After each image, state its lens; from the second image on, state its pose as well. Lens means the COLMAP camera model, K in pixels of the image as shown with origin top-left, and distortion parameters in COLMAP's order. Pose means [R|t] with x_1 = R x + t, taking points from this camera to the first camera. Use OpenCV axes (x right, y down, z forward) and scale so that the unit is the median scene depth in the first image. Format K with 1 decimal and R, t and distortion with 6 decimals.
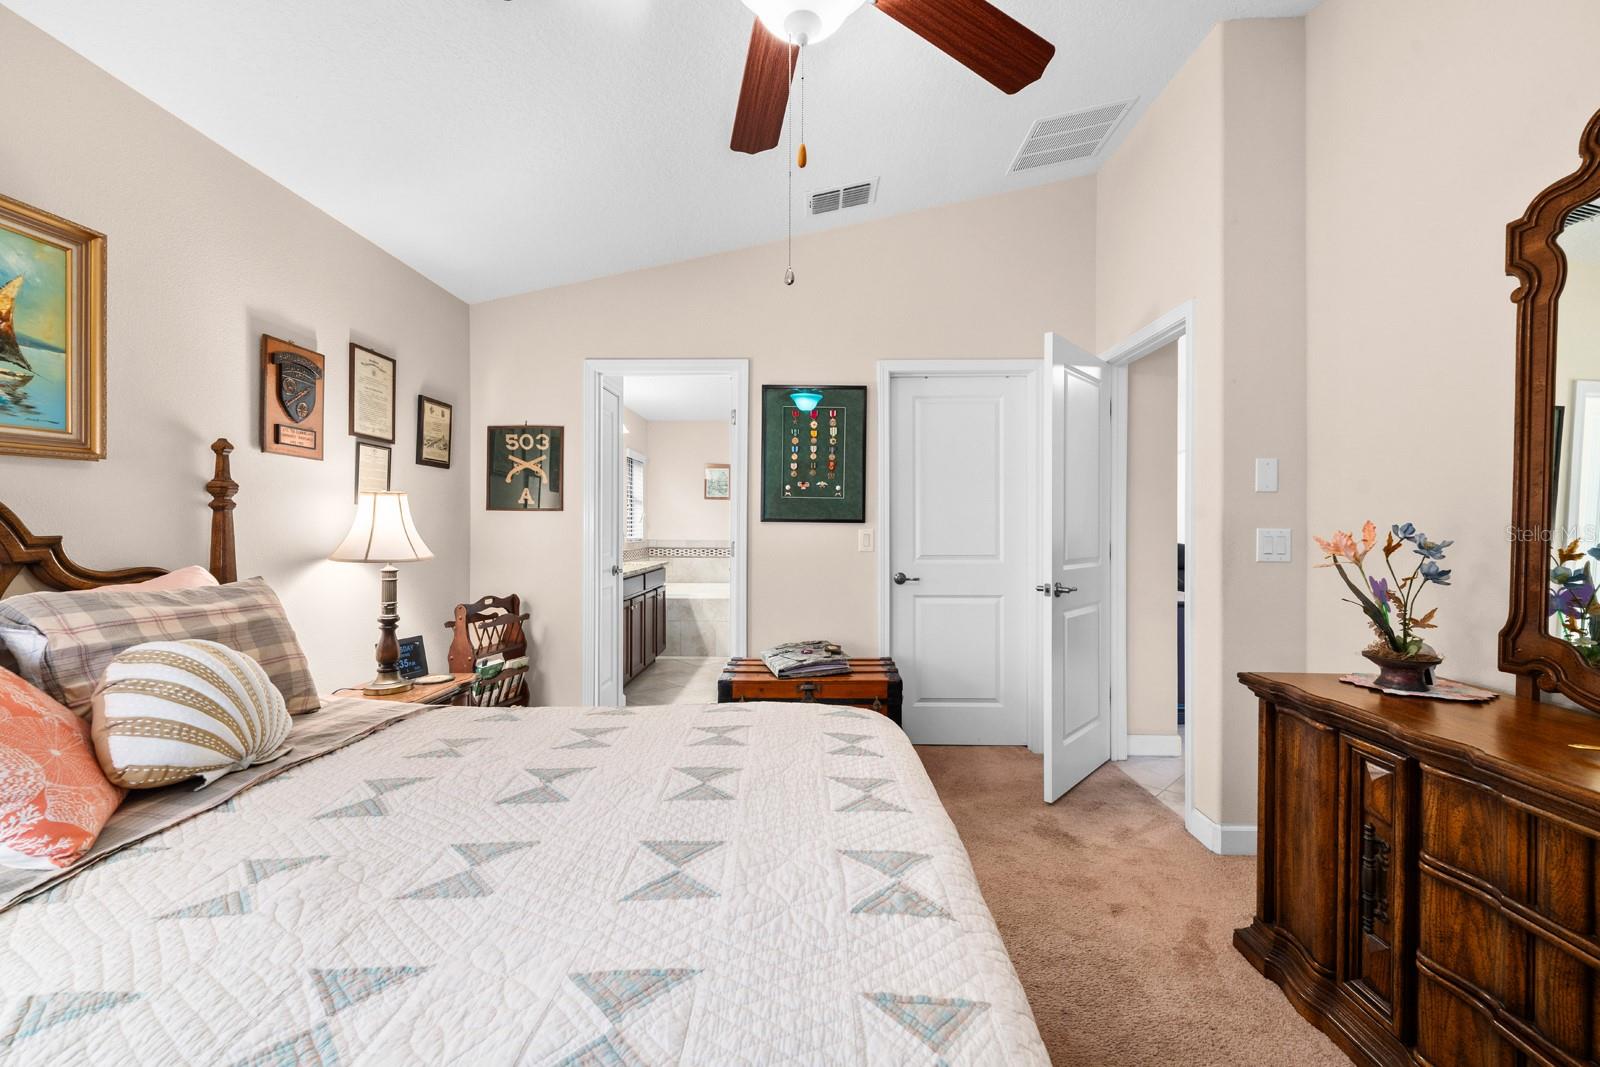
lens RADIAL K [[655.4, 0, 799.1], [0, 655.4, 528.8], [0, 0, 1]] dist [-0.001921, 0.000098]
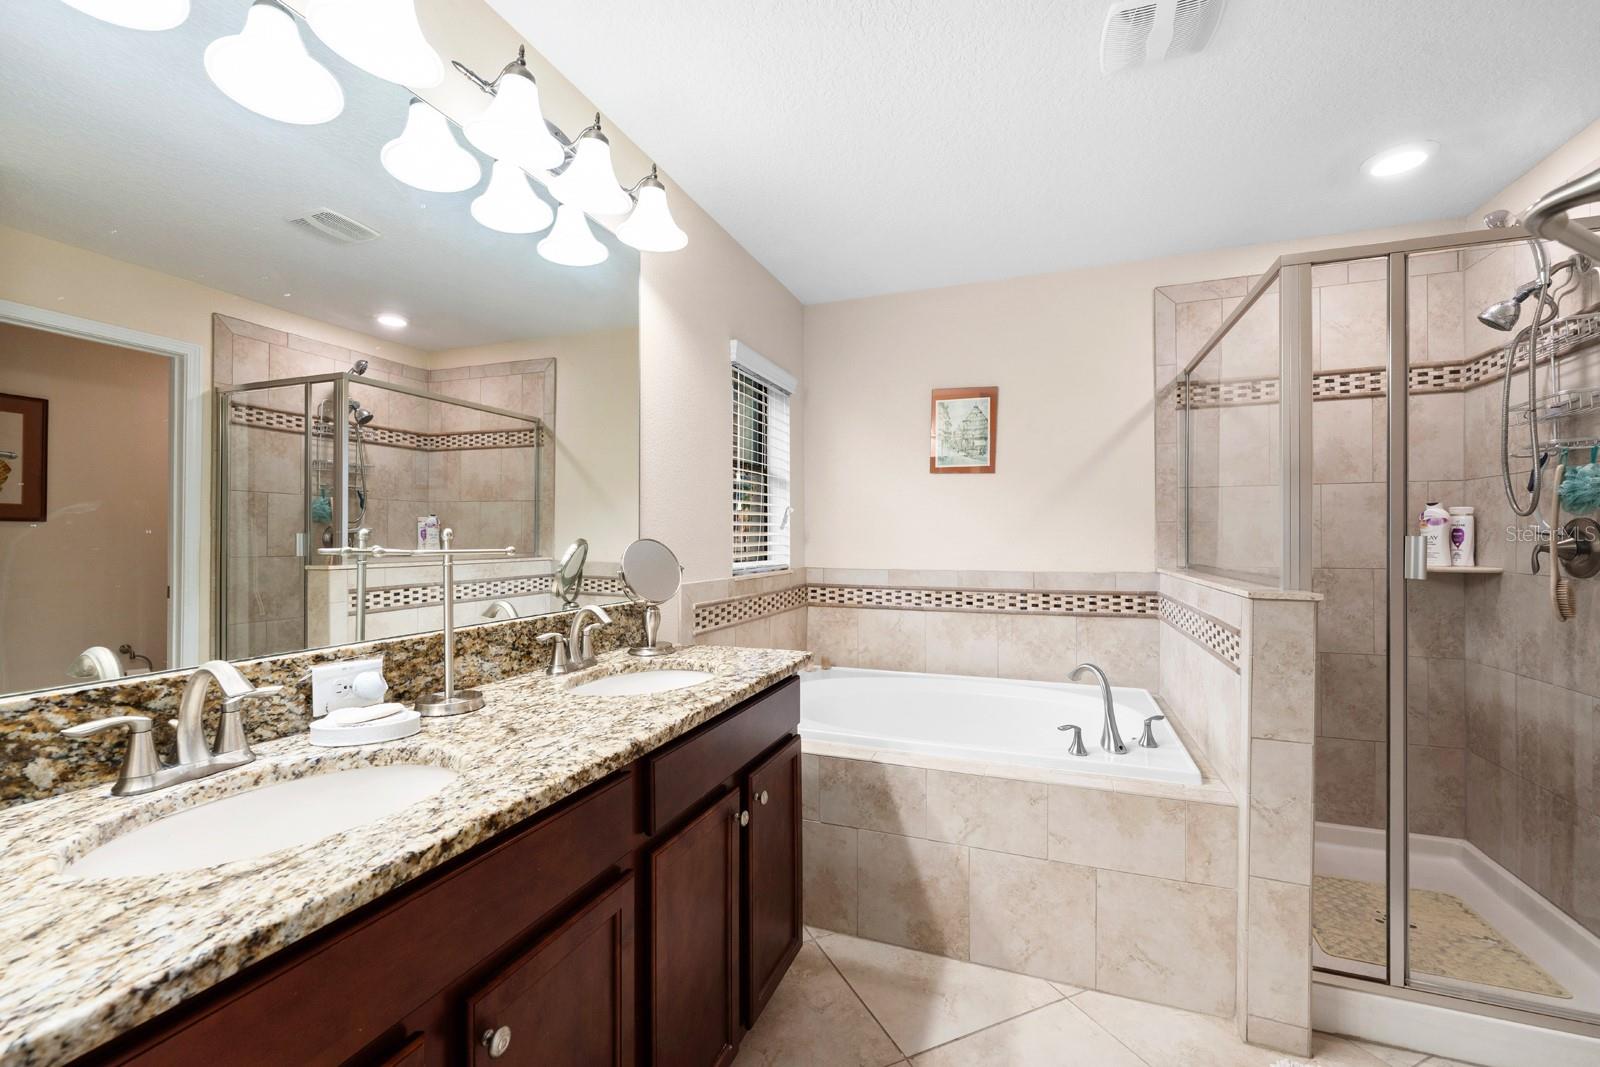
lens RADIAL K [[655.4, 0, 800.9], [0, 655.4, 535.2], [0, 0, 1]] dist [-0.001921, 0.000098]
pose [[0.942250, -0.002315, -0.334901, -0.098273], [-0.001764, 0.999928, -0.011874, -0.000295], [0.334905, 0.011779, 0.942178, 0.682902]]
